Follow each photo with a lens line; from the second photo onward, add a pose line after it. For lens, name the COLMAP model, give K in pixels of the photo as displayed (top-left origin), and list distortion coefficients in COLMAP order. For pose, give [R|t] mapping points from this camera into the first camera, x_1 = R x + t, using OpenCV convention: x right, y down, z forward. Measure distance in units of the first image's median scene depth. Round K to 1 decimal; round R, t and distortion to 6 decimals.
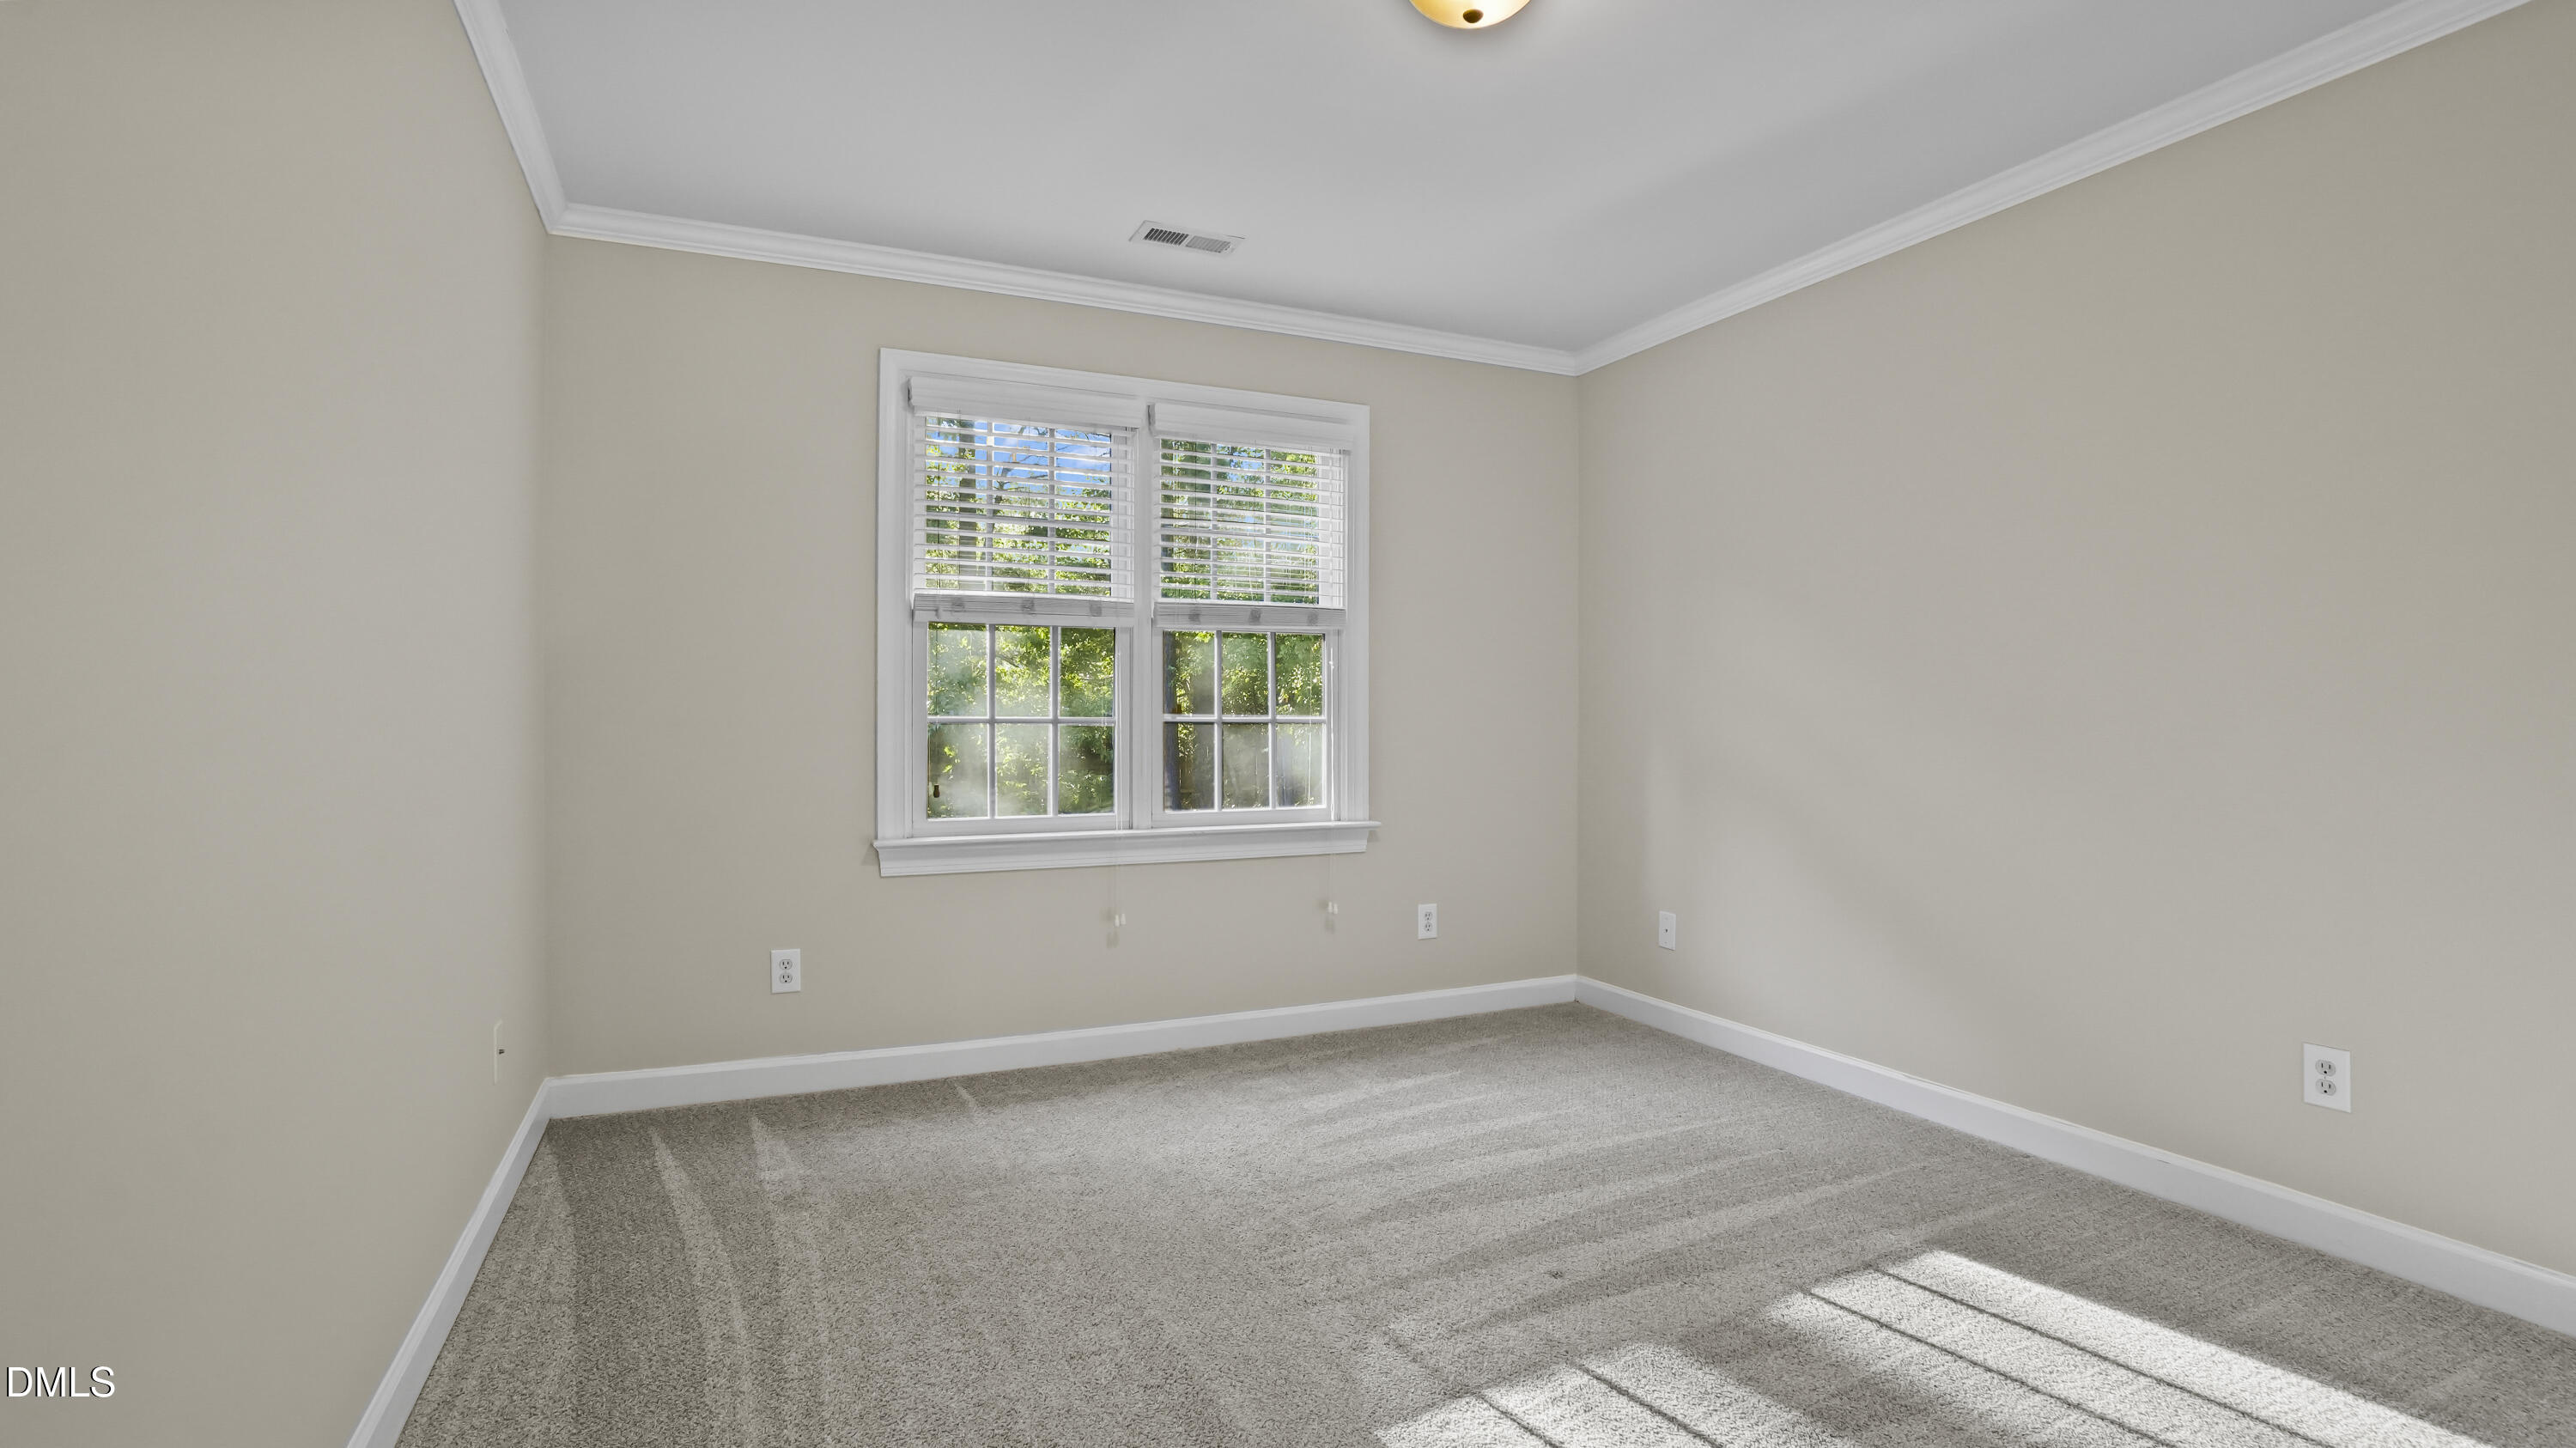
lens RADIAL K [[1158.3, 0, 1277.7], [0, 1158.3, 729.8], [0, 0, 1]] dist [-0.061496, 0.018804]
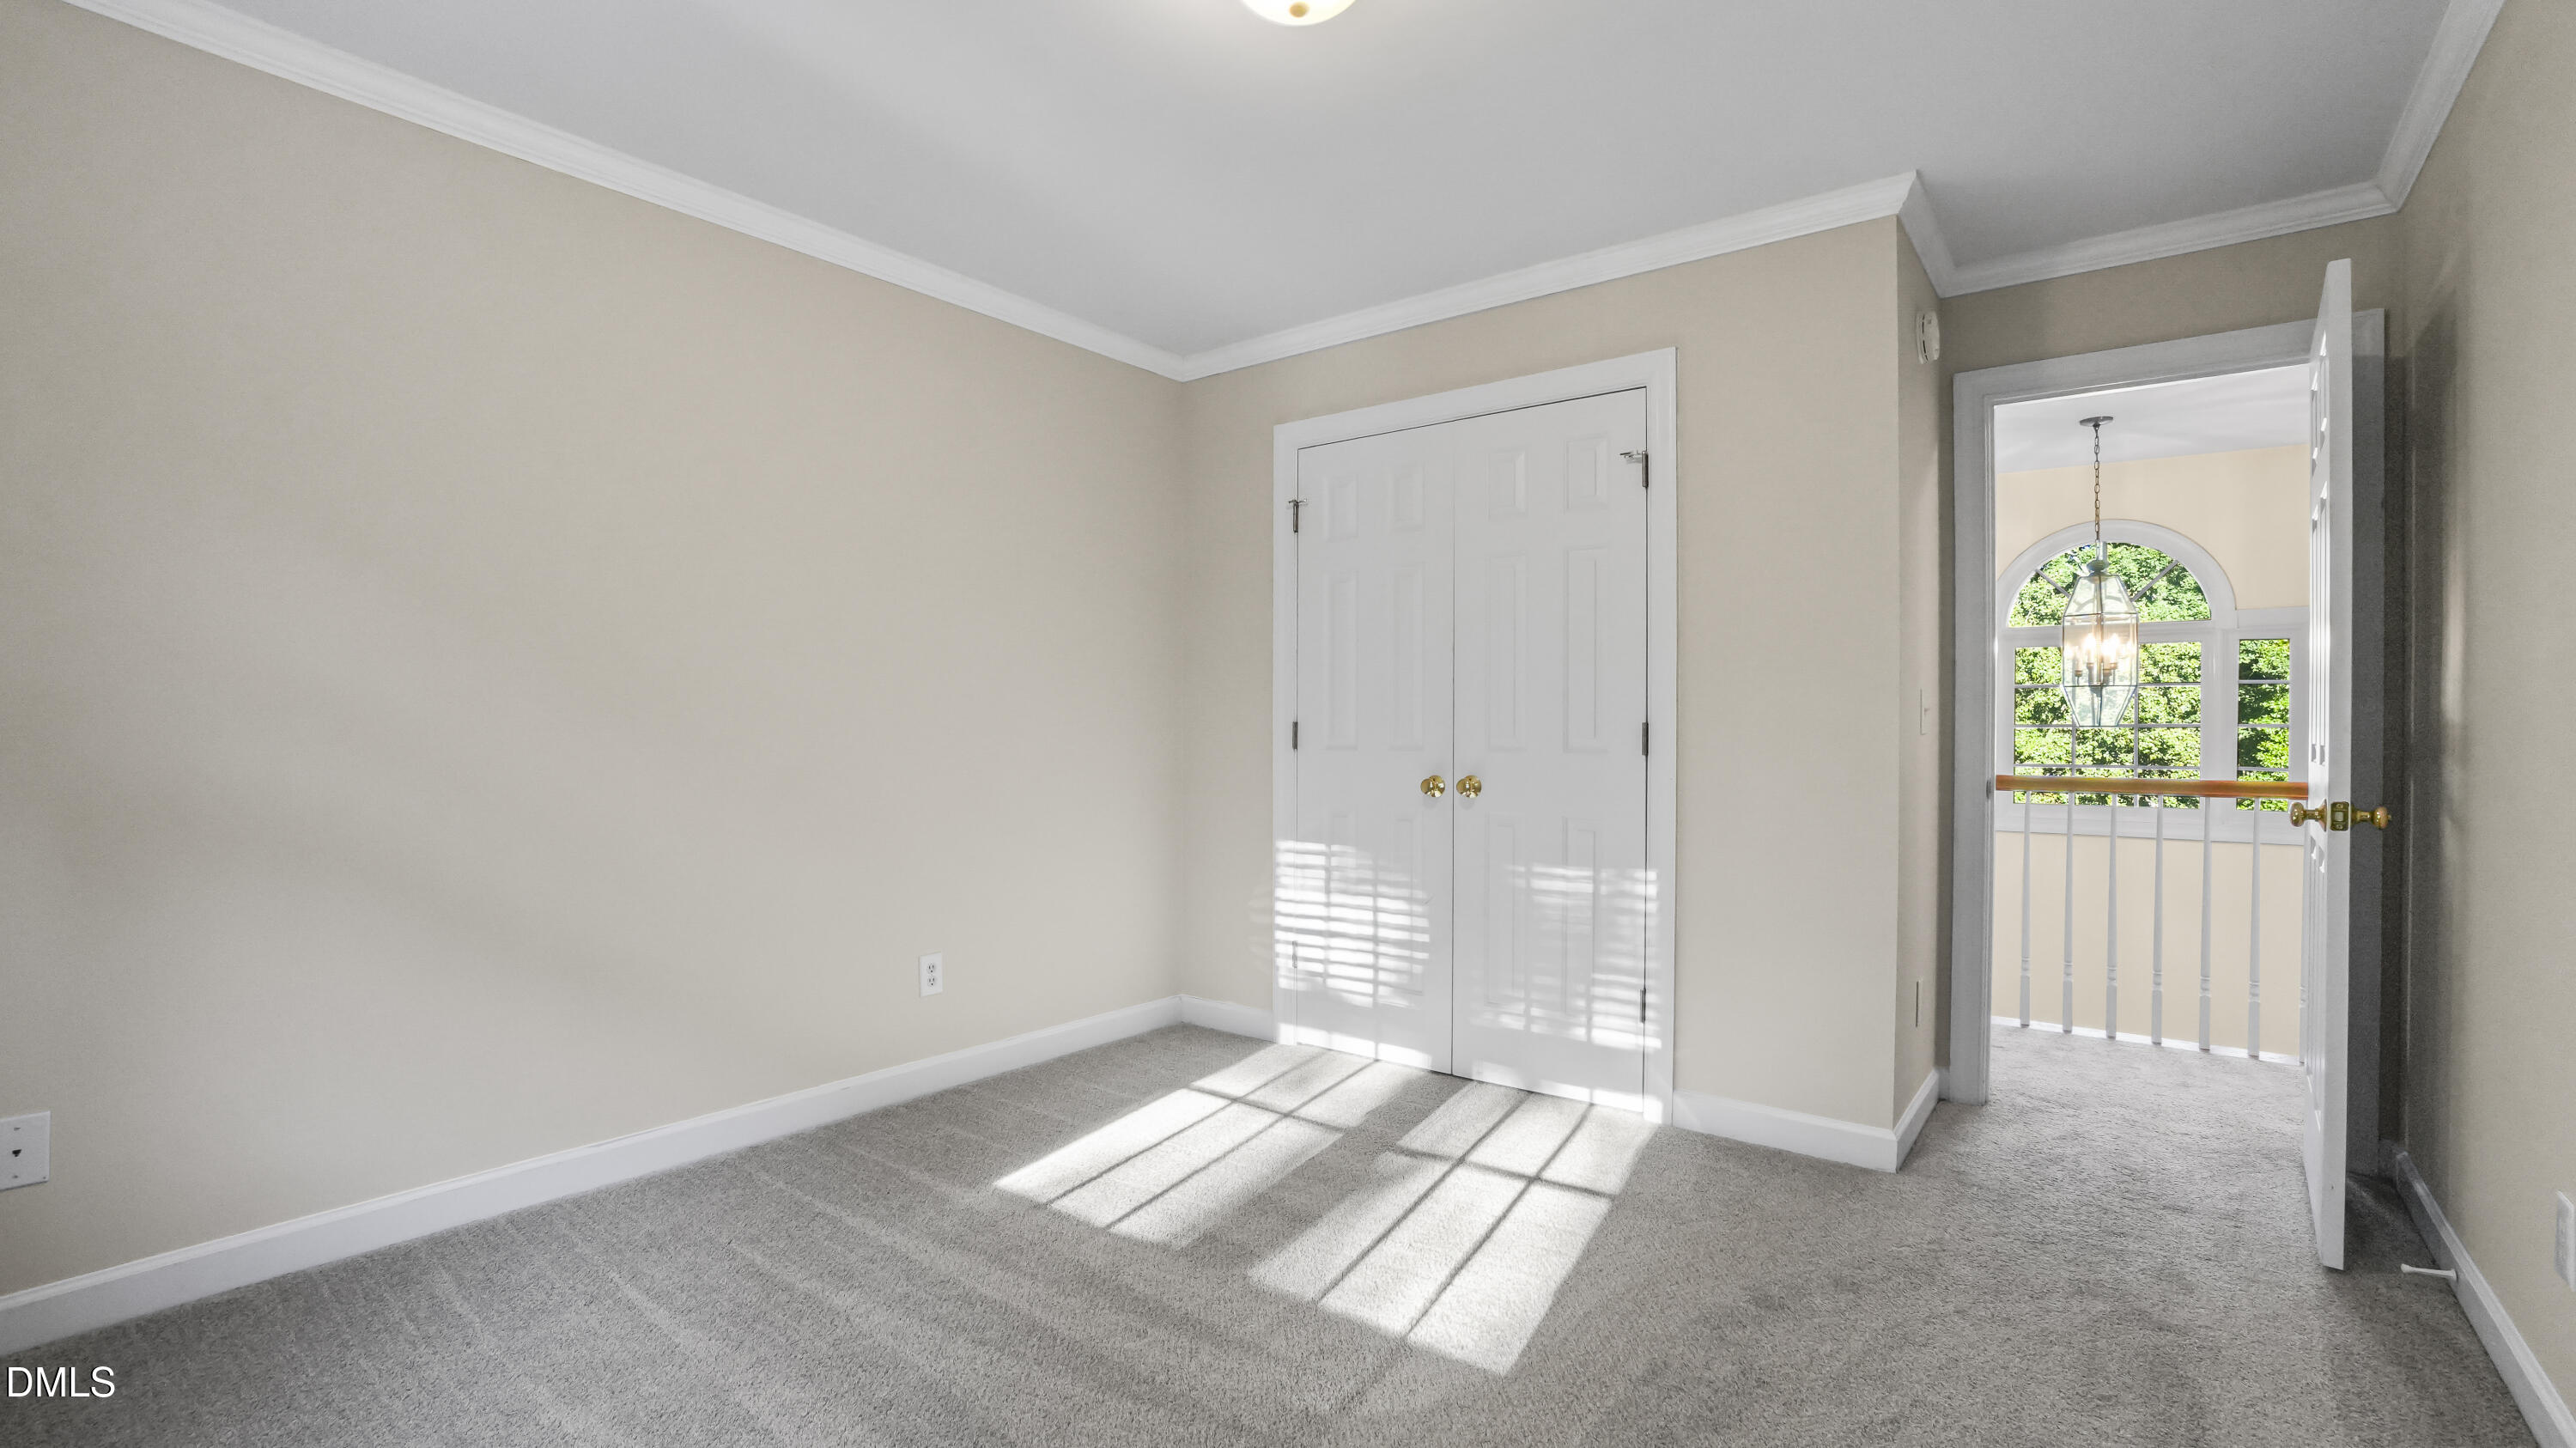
lens RADIAL K [[1158.3, 0, 1277.0], [0, 1158.3, 725.0], [0, 0, 1]] dist [-0.061496, 0.018804]
pose [[-0.448270, -0.002301, 0.893895, -0.415699], [0.008484, 0.999941, 0.006829, -0.014764], [-0.893858, 0.010645, -0.448224, 0.864044]]
